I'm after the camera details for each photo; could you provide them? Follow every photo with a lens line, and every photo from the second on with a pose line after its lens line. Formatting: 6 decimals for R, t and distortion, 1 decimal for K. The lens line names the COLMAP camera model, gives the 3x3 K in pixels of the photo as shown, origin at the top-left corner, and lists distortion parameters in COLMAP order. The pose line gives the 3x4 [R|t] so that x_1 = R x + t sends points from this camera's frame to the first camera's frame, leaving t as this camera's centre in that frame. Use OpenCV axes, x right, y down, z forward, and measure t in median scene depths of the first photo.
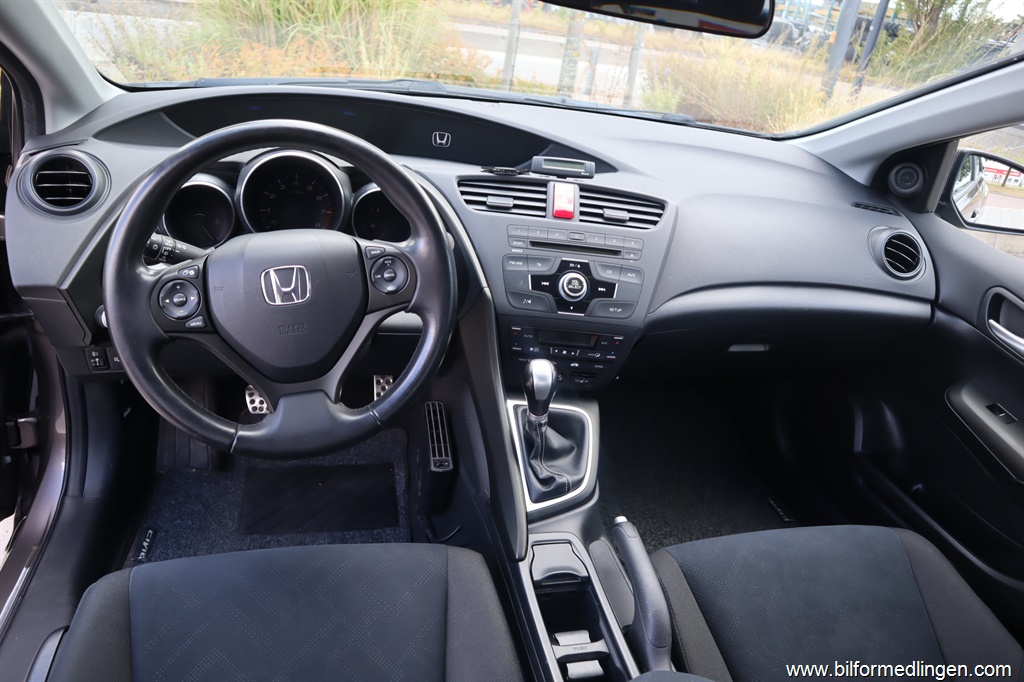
lens RADIAL K [[710.2, 0, 516.0], [0, 710.2, 339.2], [0, 0, 1]] dist [-0.125273, 0.077822]
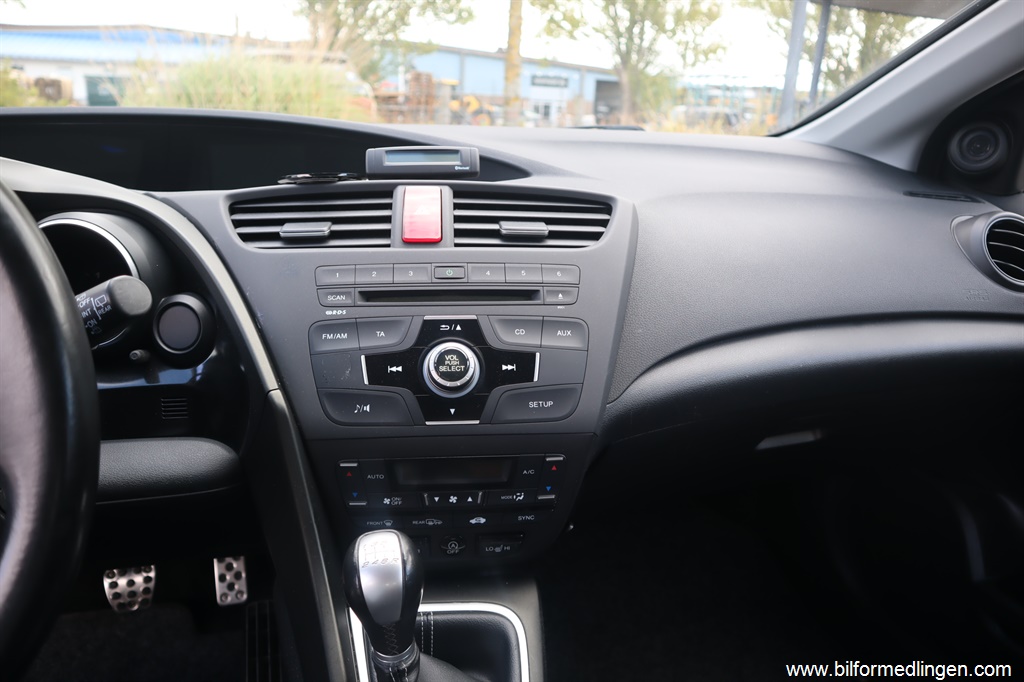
lens RADIAL K [[710.2, 0, 516.0], [0, 710.2, 339.2], [0, 0, 1]] dist [-0.125273, 0.077822]
pose [[0.992402, -0.118189, 0.034195, 0.110000], [0.122031, 0.980974, -0.150991, -0.012444], [-0.015699, 0.154017, 0.987943, 0.487699]]
